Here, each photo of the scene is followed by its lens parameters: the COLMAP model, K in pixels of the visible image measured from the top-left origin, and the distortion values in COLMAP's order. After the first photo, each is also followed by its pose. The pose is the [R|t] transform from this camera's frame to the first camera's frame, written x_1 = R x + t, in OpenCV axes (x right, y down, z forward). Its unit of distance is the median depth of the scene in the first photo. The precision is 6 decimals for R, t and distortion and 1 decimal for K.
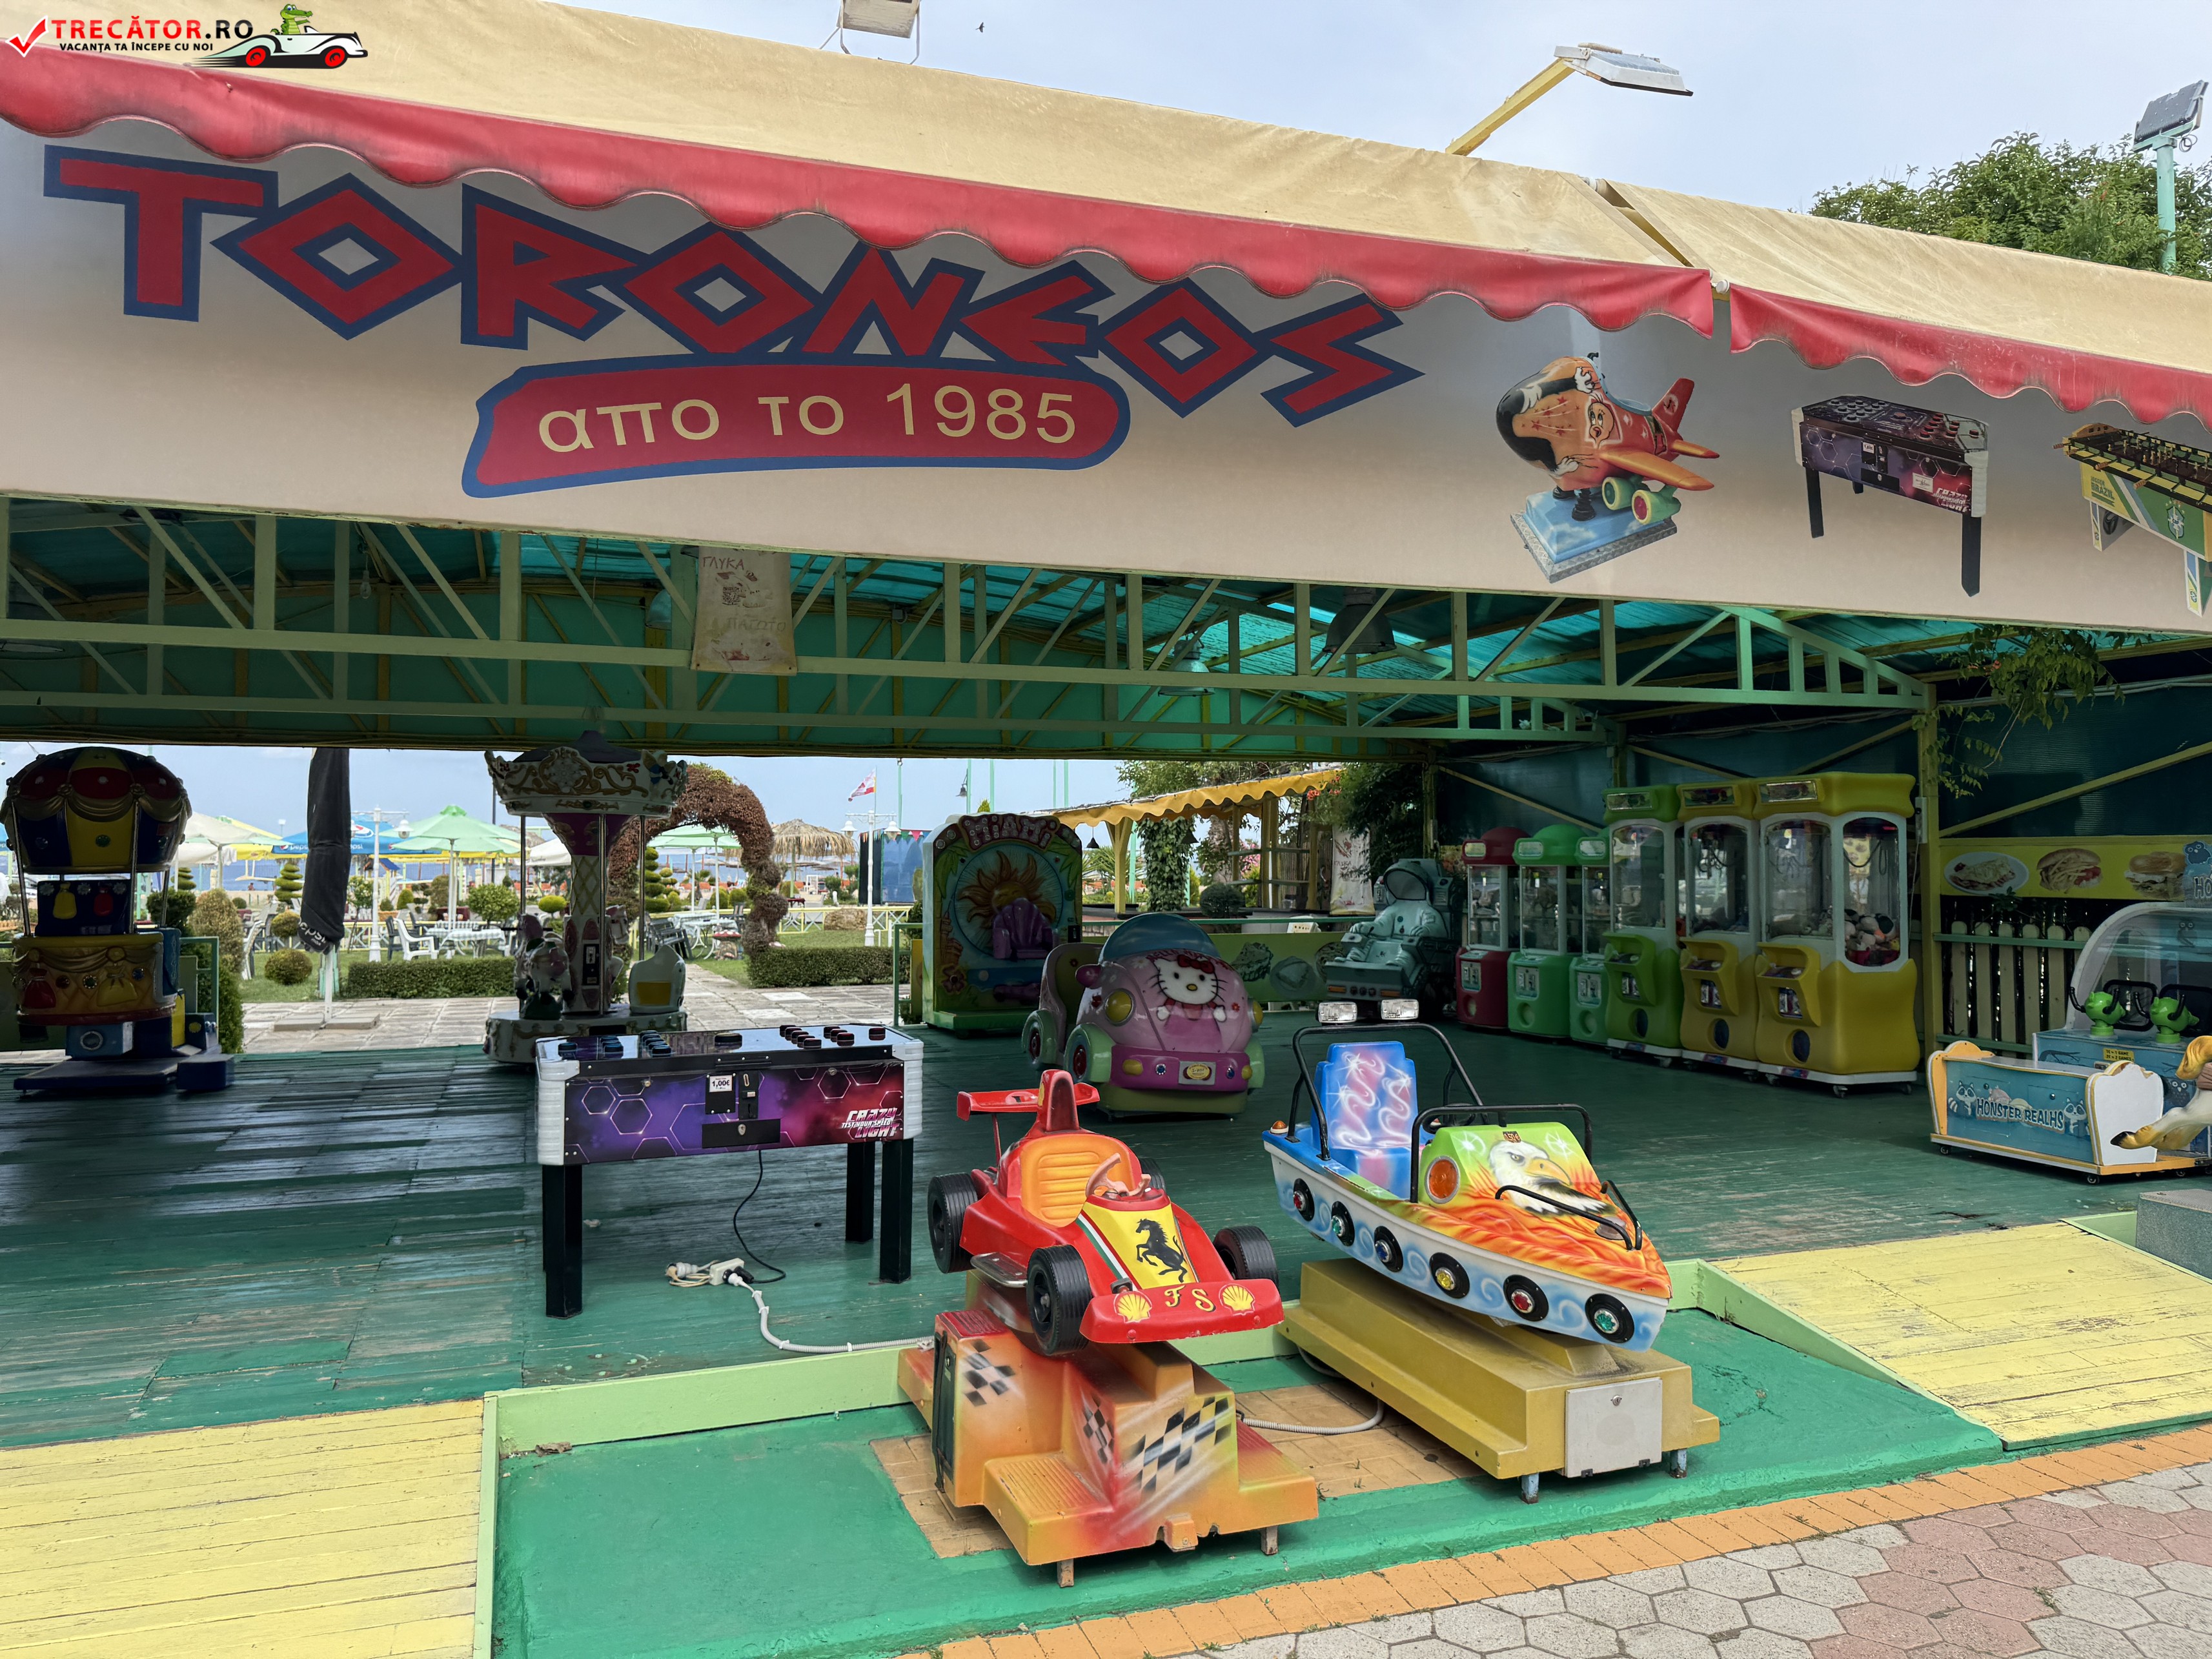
lens RADIAL K [[1563.0, 0, 1098.4], [0, 1563.0, 812.4], [0, 0, 1]] dist [0.006182, -0.014531]
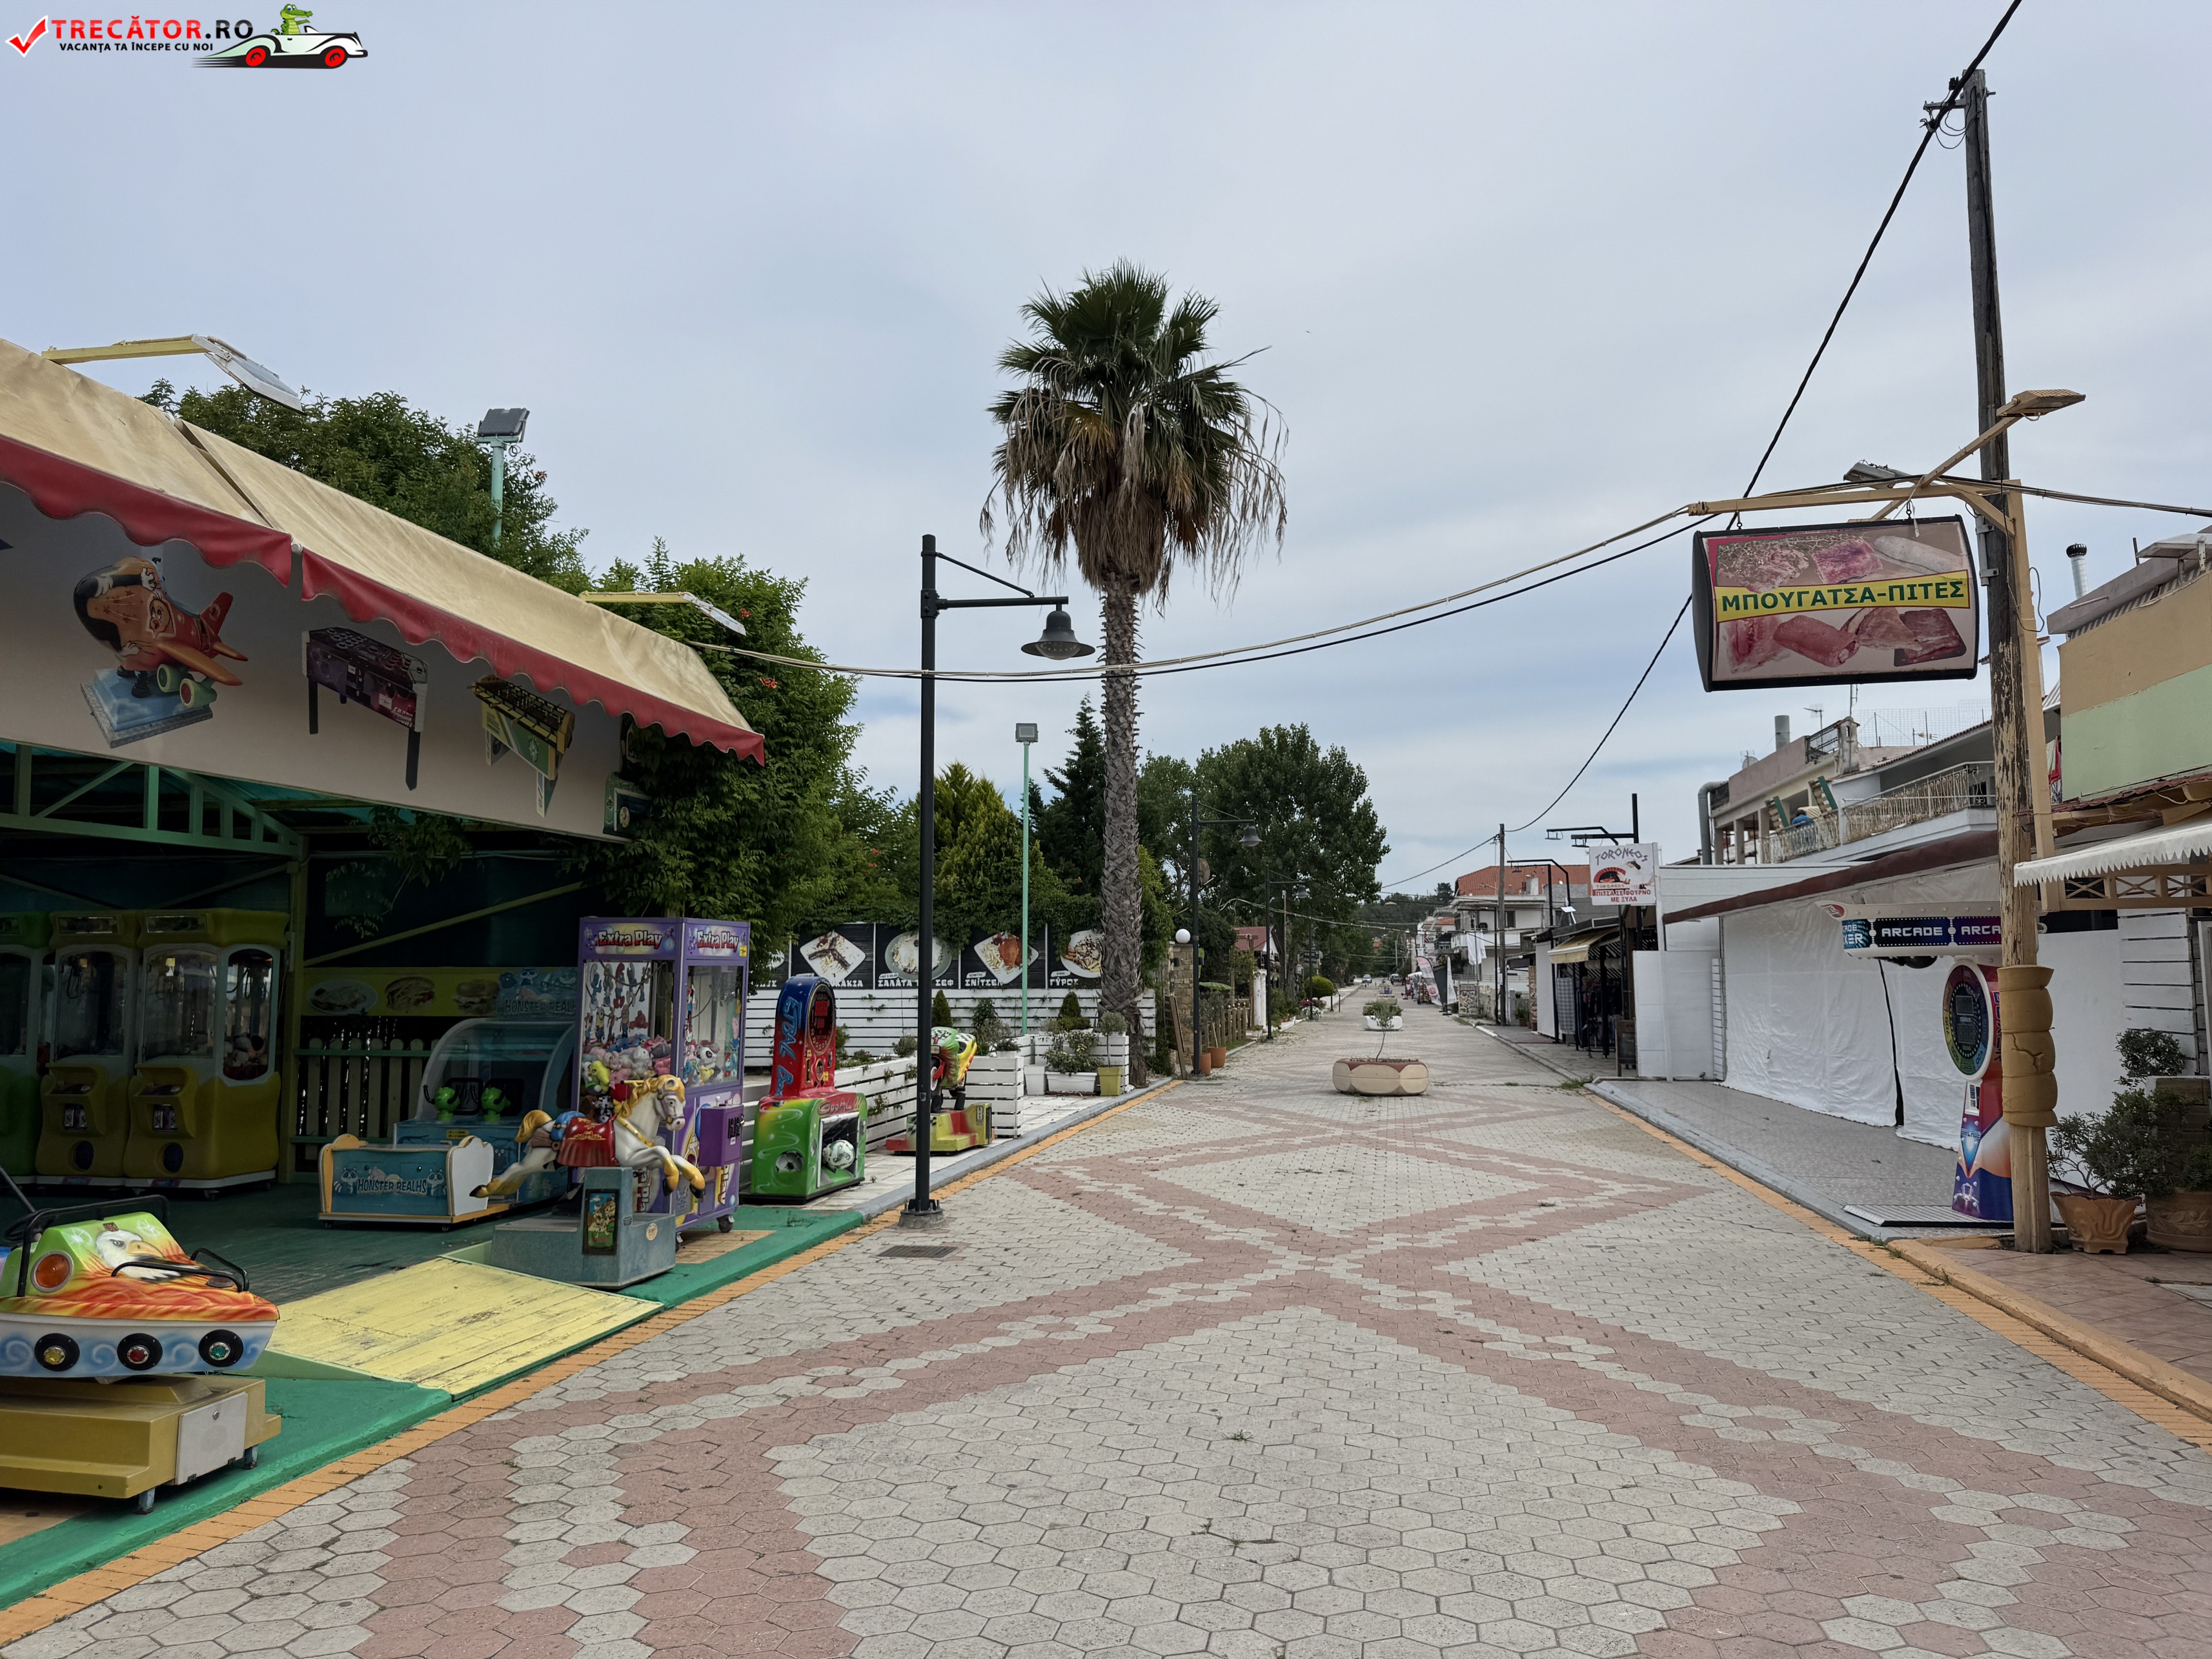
lens RADIAL K [[1563.0, 0, 1098.4], [0, 1563.0, 812.4], [0, 0, 1]] dist [0.006182, -0.014531]
pose [[0.508704, 0.091147, 0.856103, -0.309292], [-0.025174, 0.995530, -0.091033, -0.013153], [-0.860573, 0.024757, 0.508725, -0.201998]]
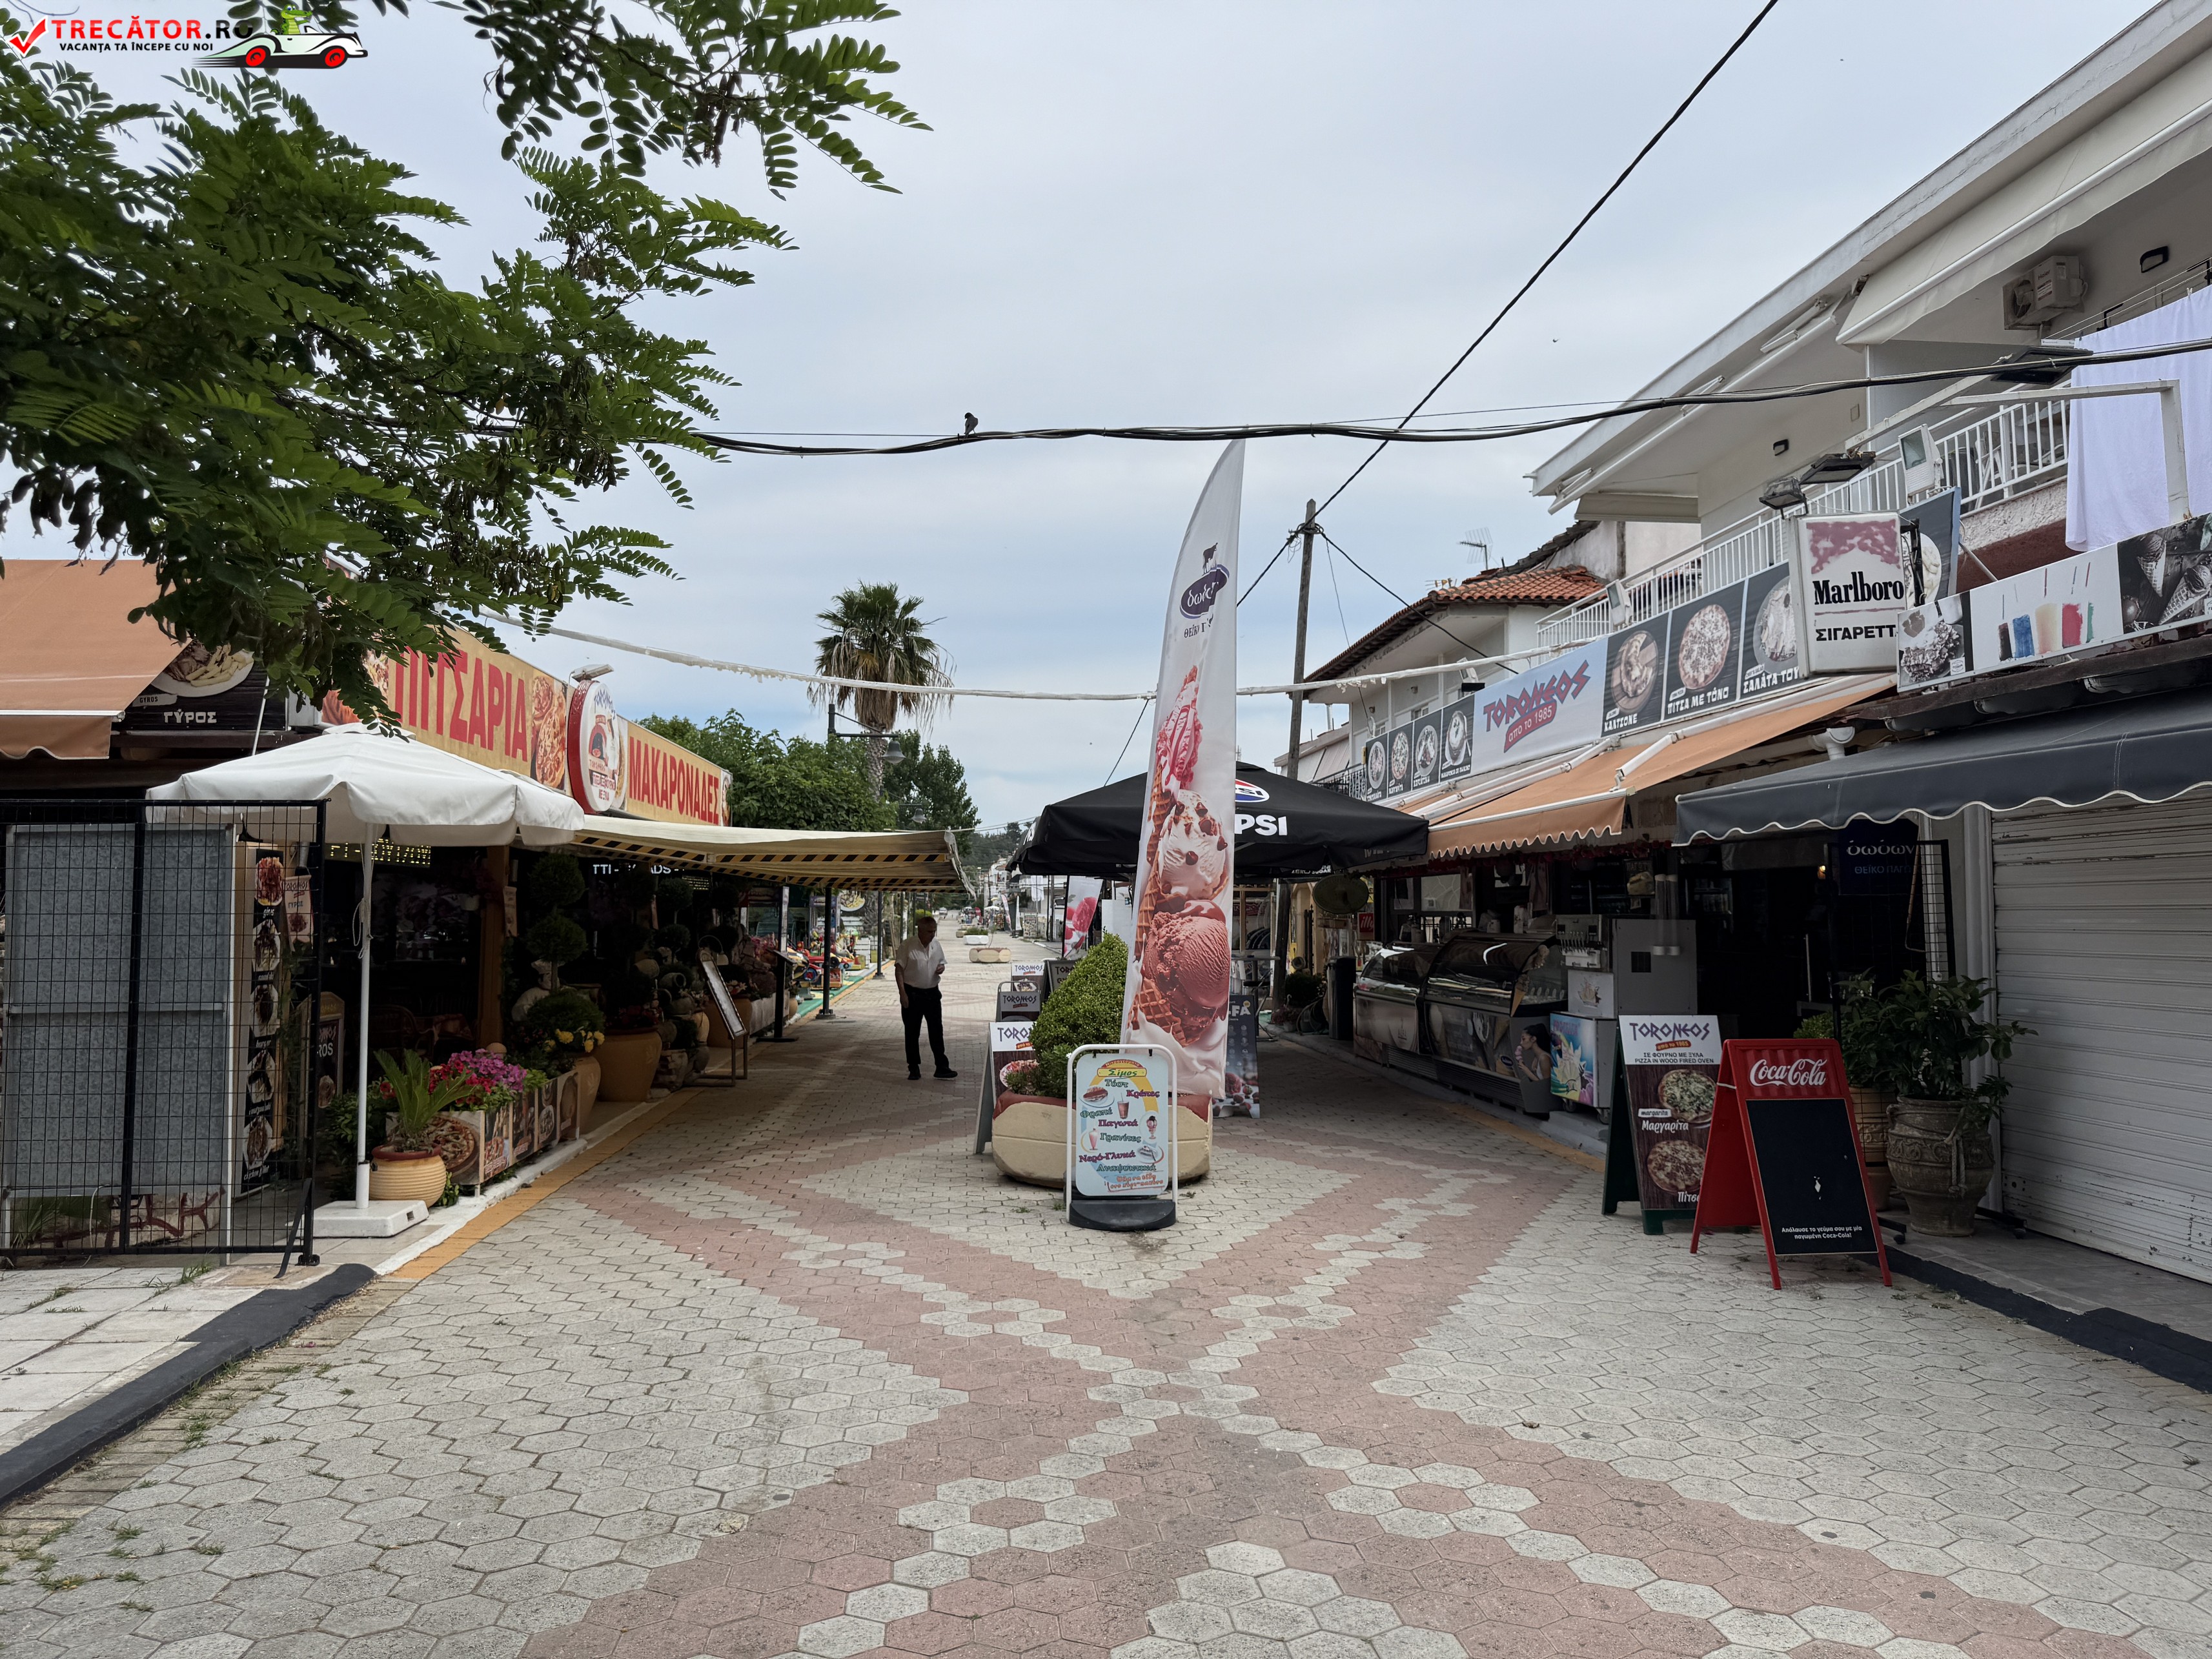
lens RADIAL K [[1563.0, 0, 1098.4], [0, 1563.0, 812.4], [0, 0, 1]] dist [0.006182, -0.014531]
pose [[0.257665, 0.061421, 0.964280, -3.974044], [-0.029458, 0.998013, -0.055698, -0.053068], [-0.965785, -0.014054, 0.258962, -1.363234]]
